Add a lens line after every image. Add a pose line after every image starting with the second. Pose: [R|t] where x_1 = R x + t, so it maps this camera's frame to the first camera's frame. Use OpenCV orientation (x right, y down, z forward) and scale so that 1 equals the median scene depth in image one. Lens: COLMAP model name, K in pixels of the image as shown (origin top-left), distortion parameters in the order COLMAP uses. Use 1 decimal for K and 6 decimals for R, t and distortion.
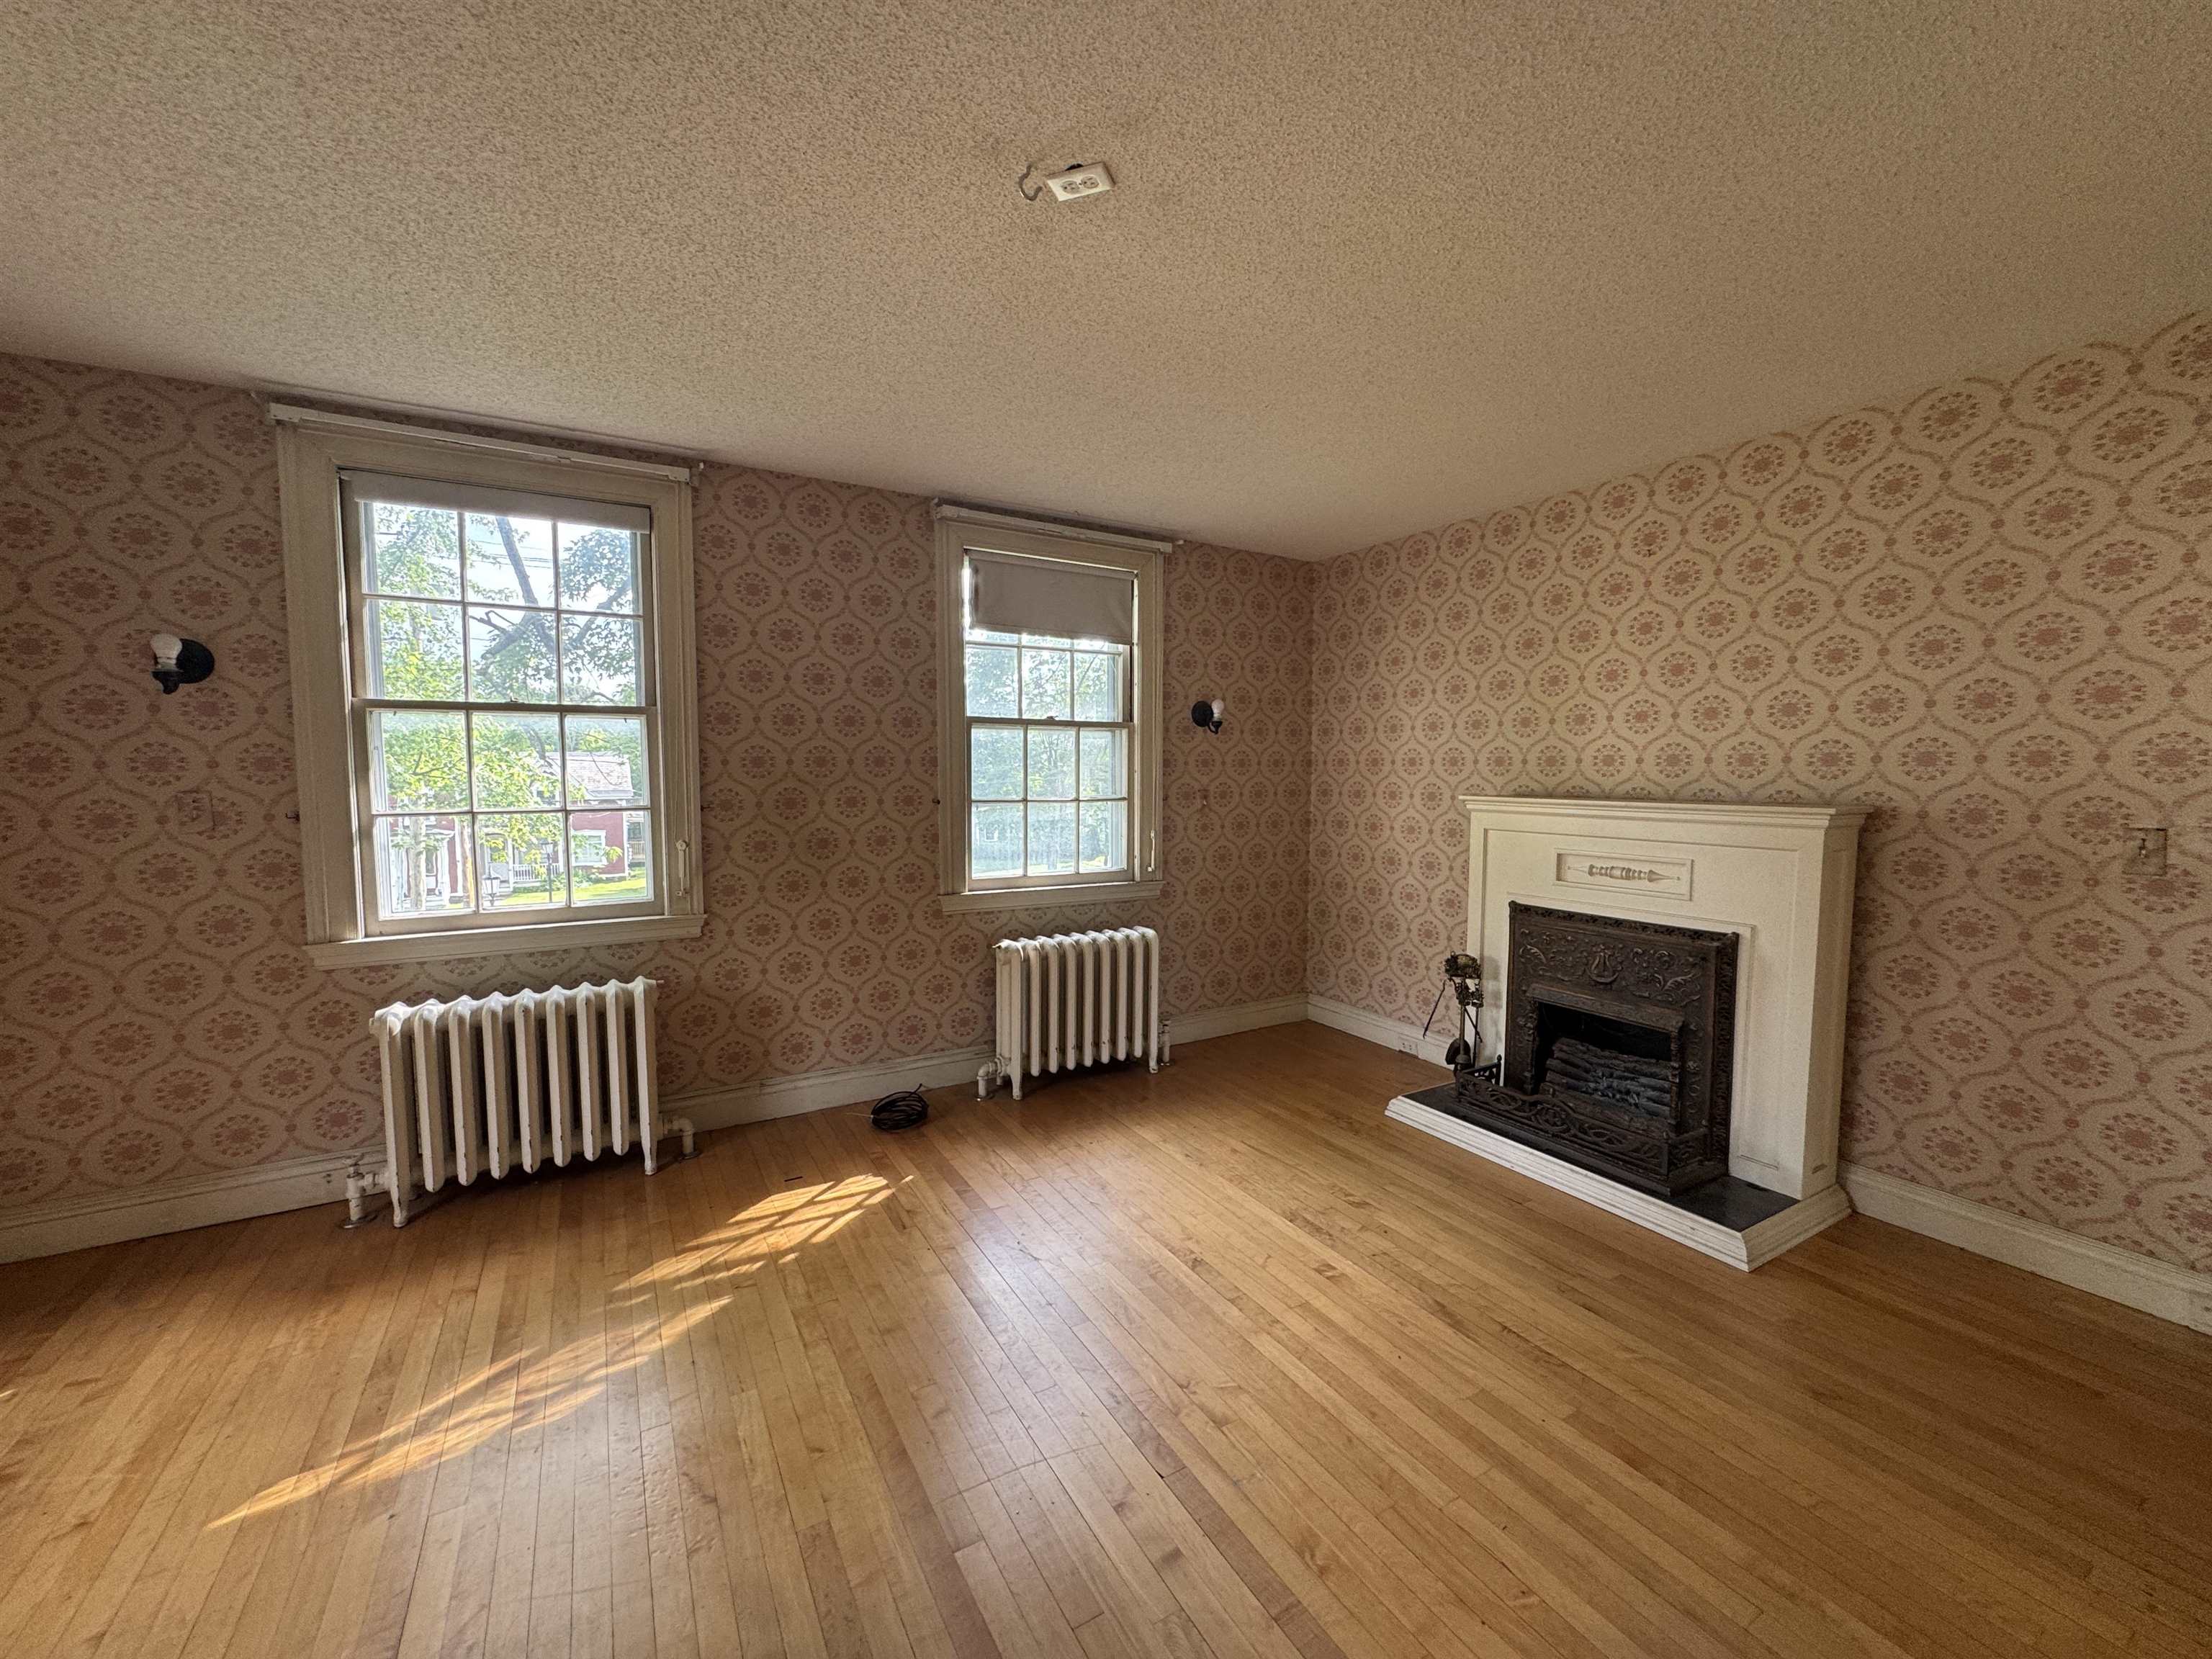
lens RADIAL K [[898.6, 0, 1106.0], [0, 898.6, 829.5], [0, 0, 1]] dist [-0.001260, 0.000282]
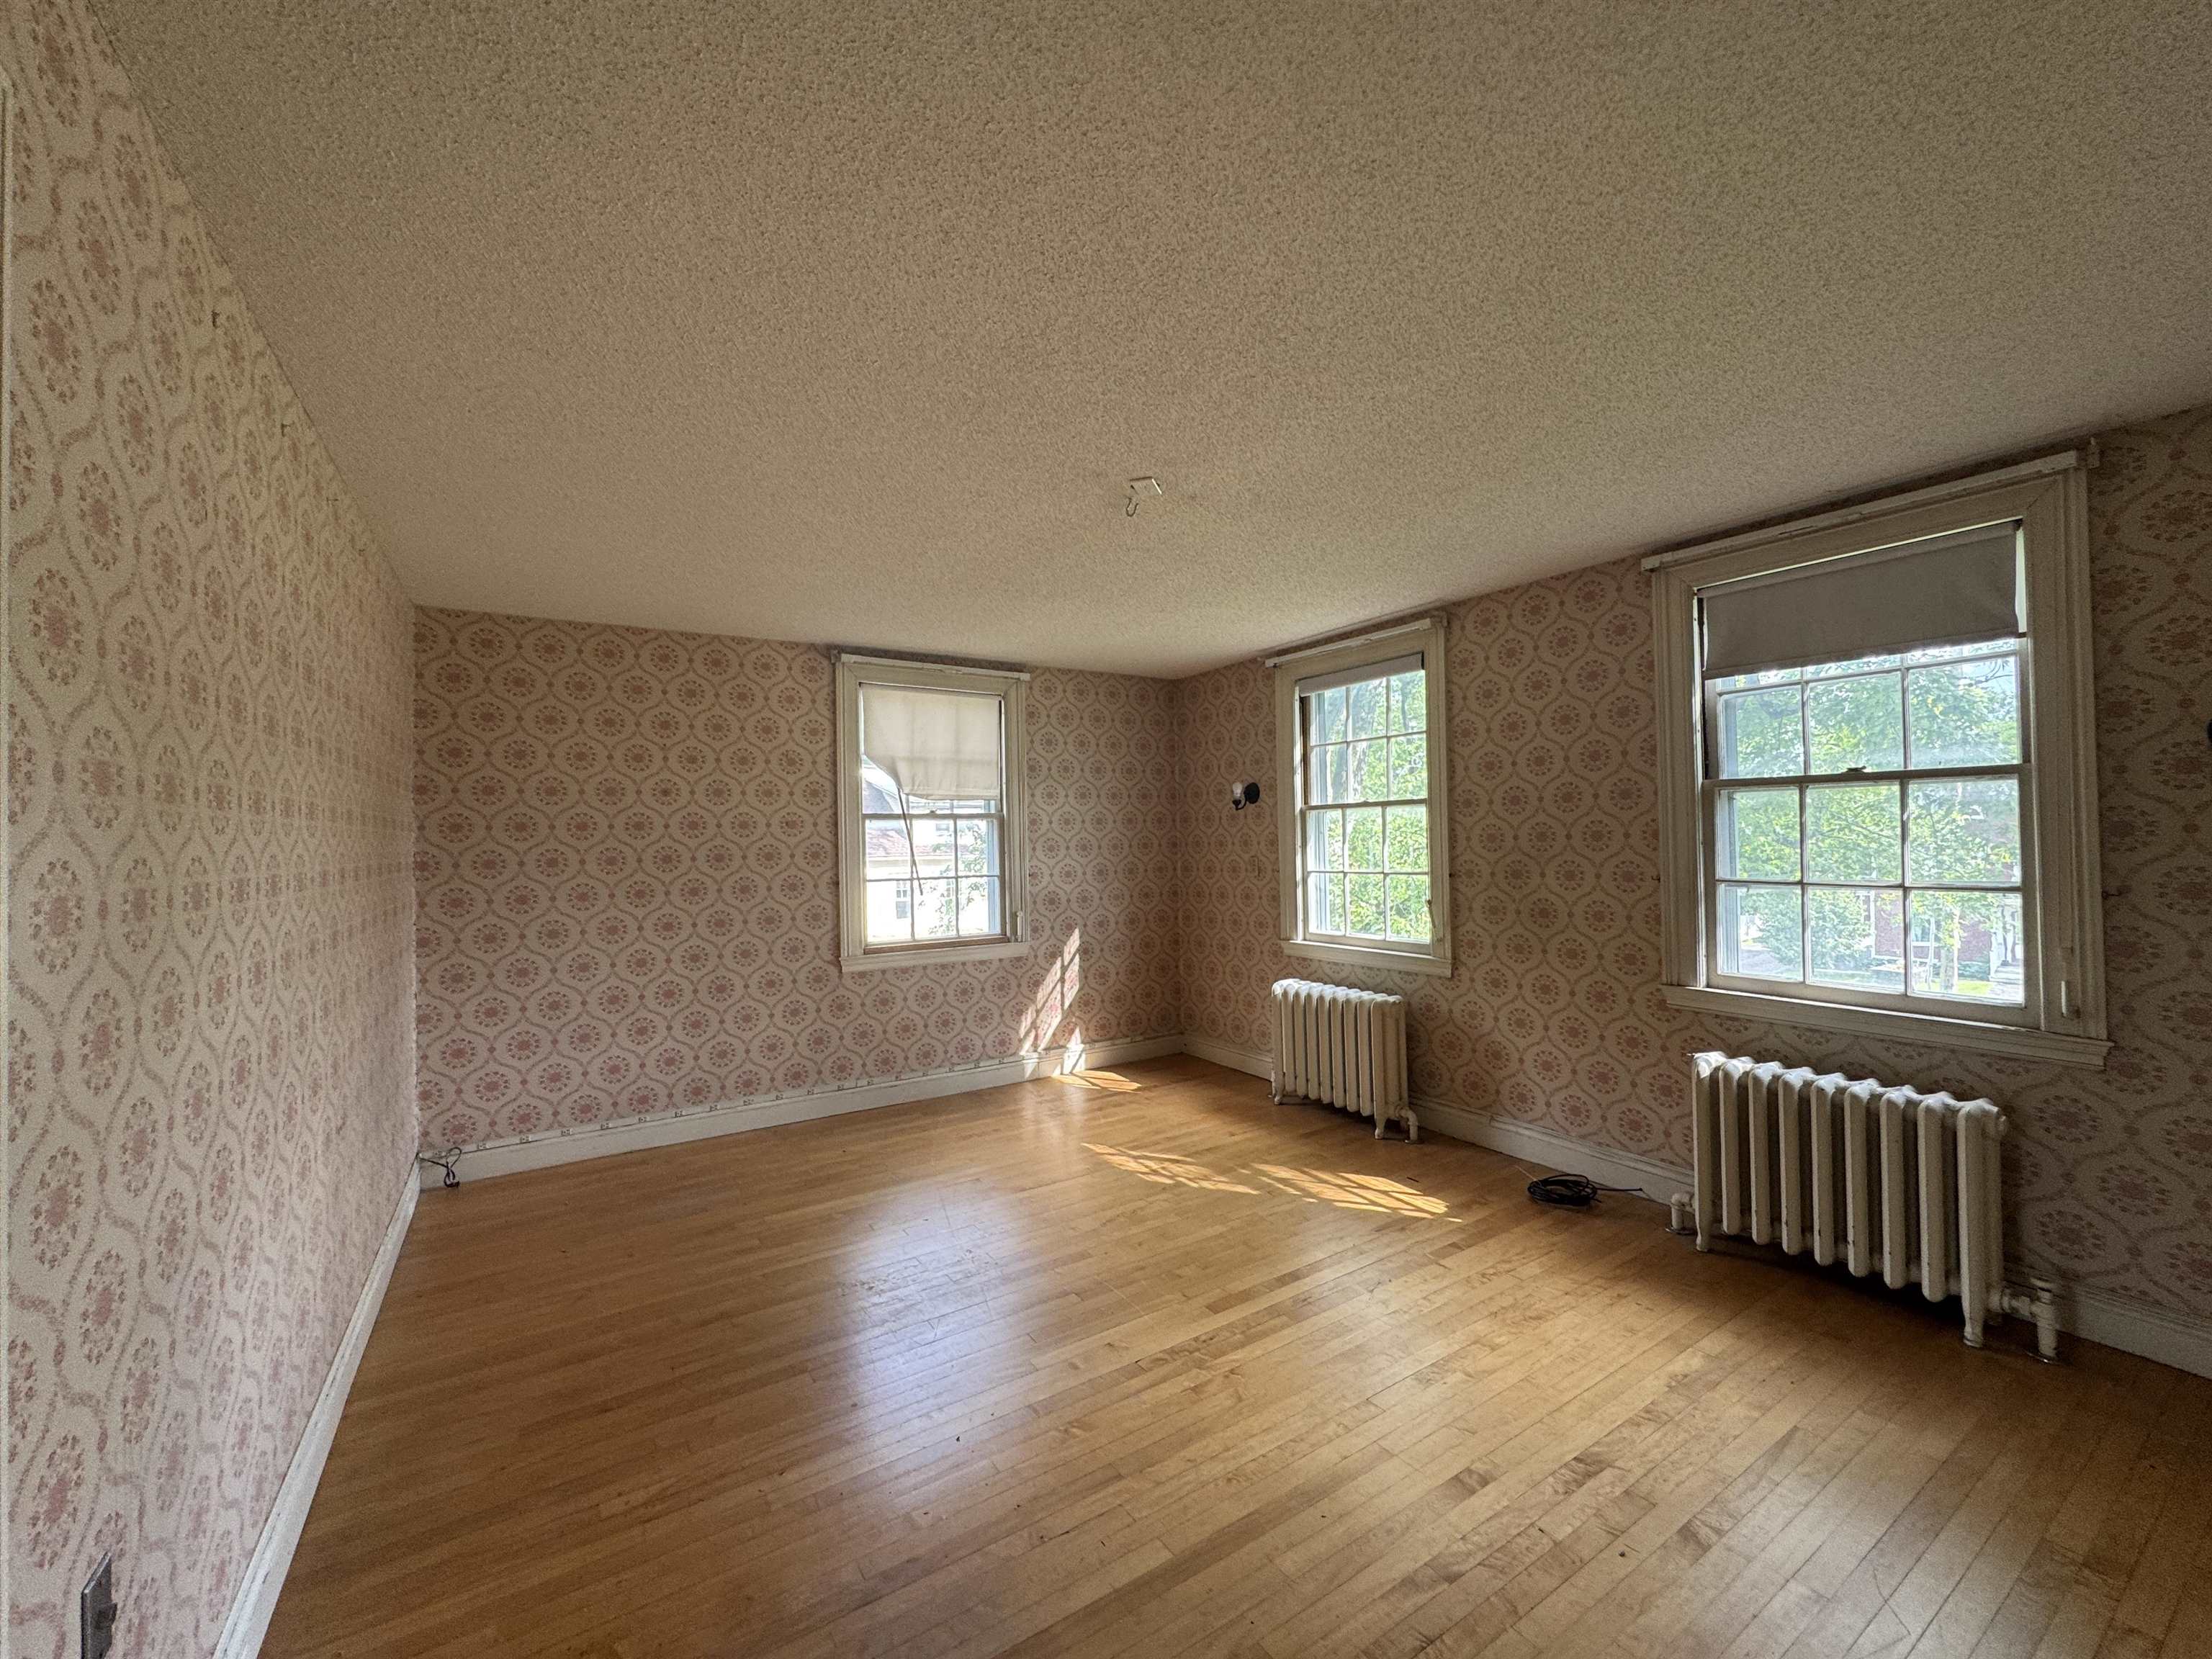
lens RADIAL K [[892.3, 0, 1106.0], [0, 892.3, 829.5], [0, 0, 1]] dist [0.020236, 0.000098]
pose [[0.037790, -0.019121, -0.999103, 0.804571], [-0.060806, 0.997920, -0.021398, -0.031727], [0.997434, 0.061560, 0.036549, 0.477601]]
